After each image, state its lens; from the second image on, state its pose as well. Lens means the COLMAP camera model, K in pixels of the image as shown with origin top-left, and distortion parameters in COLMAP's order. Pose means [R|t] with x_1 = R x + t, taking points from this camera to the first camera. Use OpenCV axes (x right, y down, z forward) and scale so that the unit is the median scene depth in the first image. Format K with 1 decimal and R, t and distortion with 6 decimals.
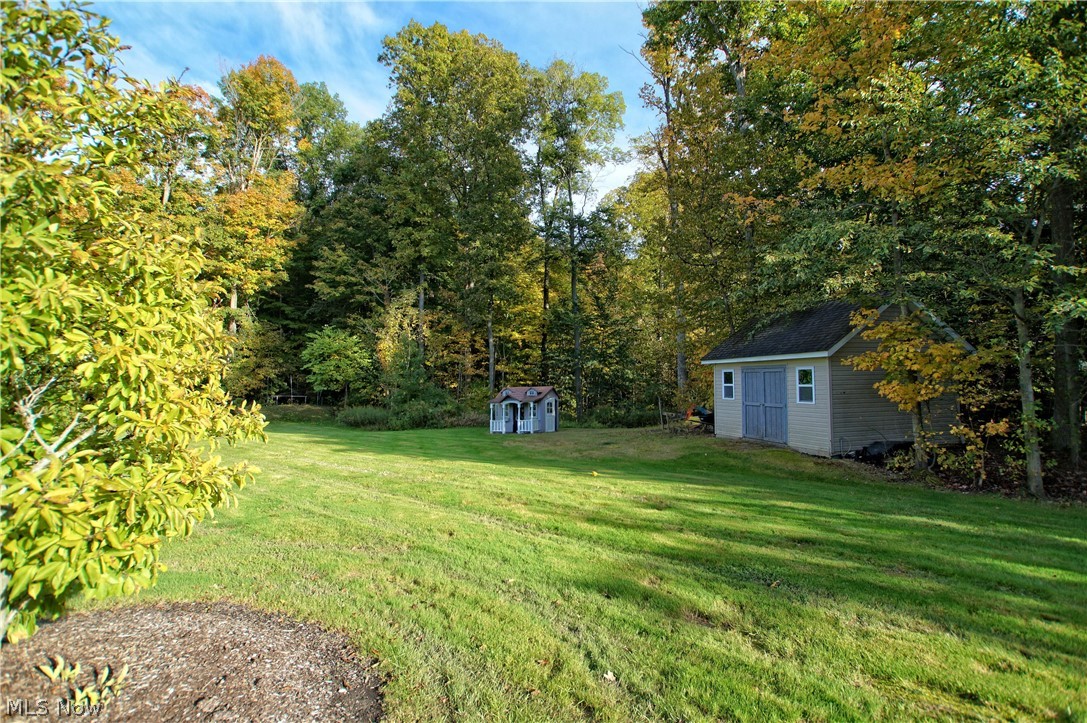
lens RADIAL K [[526.6, 0, 546.3], [0, 526.6, 360.8], [0, 0, 1]] dist [-0.064227, 0.026742]
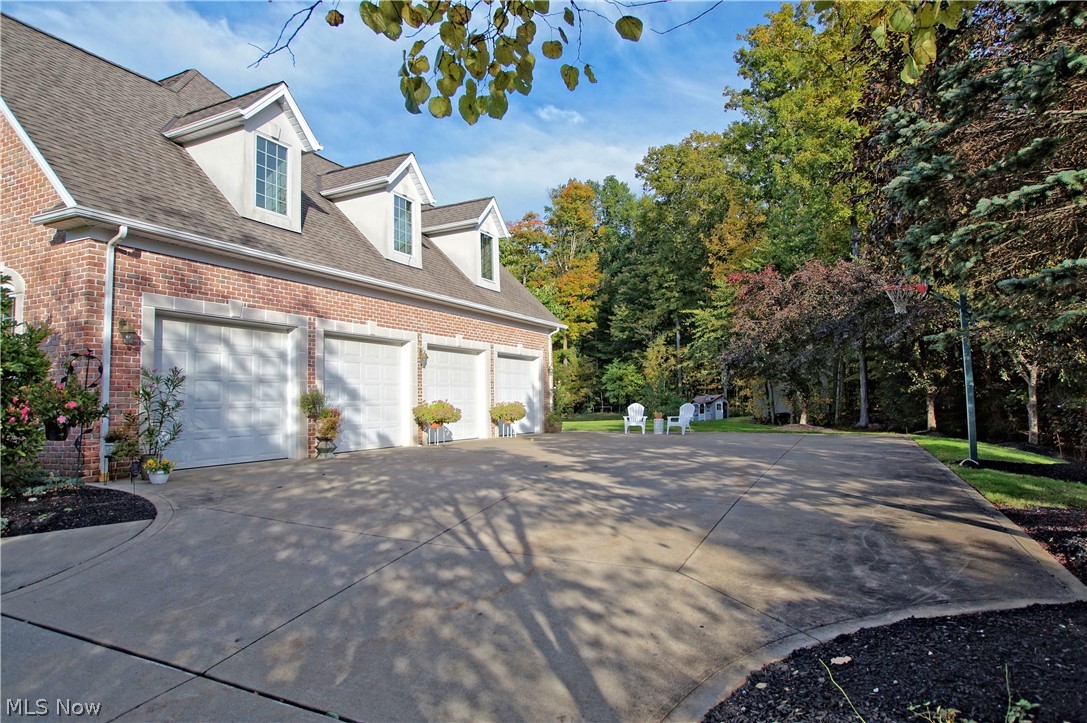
lens RADIAL K [[659.2, 0, 543.5], [0, 659.2, 361.5], [0, 0, 1]] dist [-0.099584, 0.000078]
pose [[0.814919, -0.046930, -0.577672, 0.473376], [0.032980, 0.998856, -0.034622, -0.001179], [0.578636, 0.009163, 0.815535, -0.633618]]
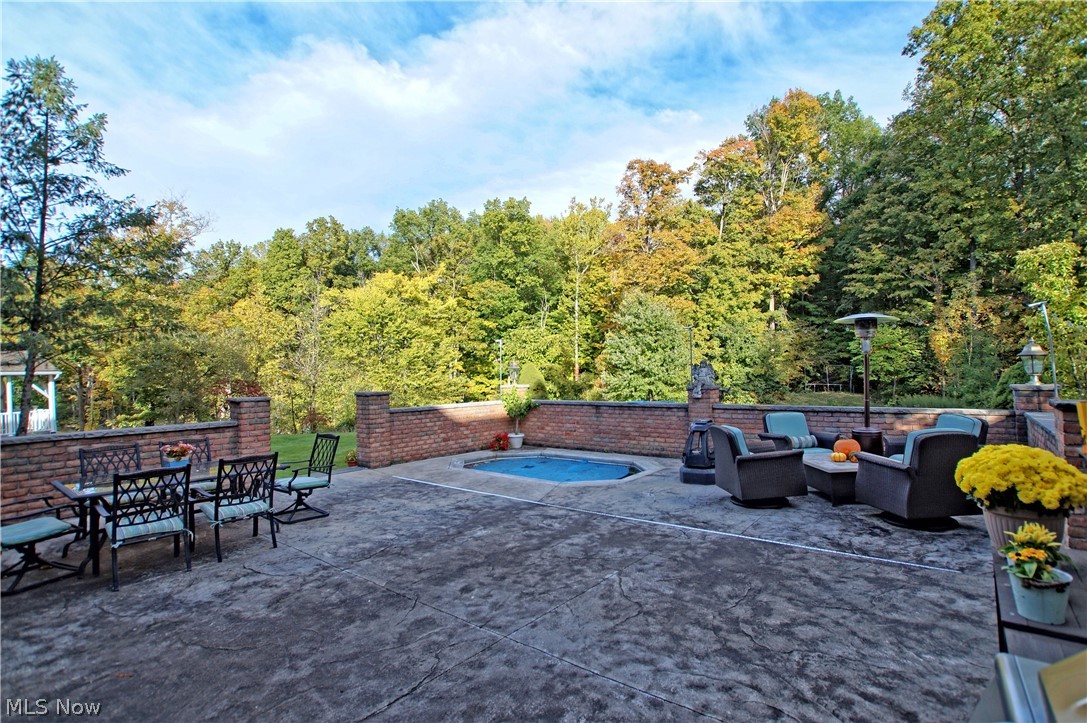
lens RADIAL K [[526.6, 0, 546.3], [0, 526.6, 360.8], [0, 0, 1]] dist [-0.064227, 0.026742]
pose [[0.678730, -0.019515, -0.734128, -0.081519], [0.035664, 0.999343, 0.006409, -0.012722], [0.733521, -0.030532, 0.678980, -0.214818]]
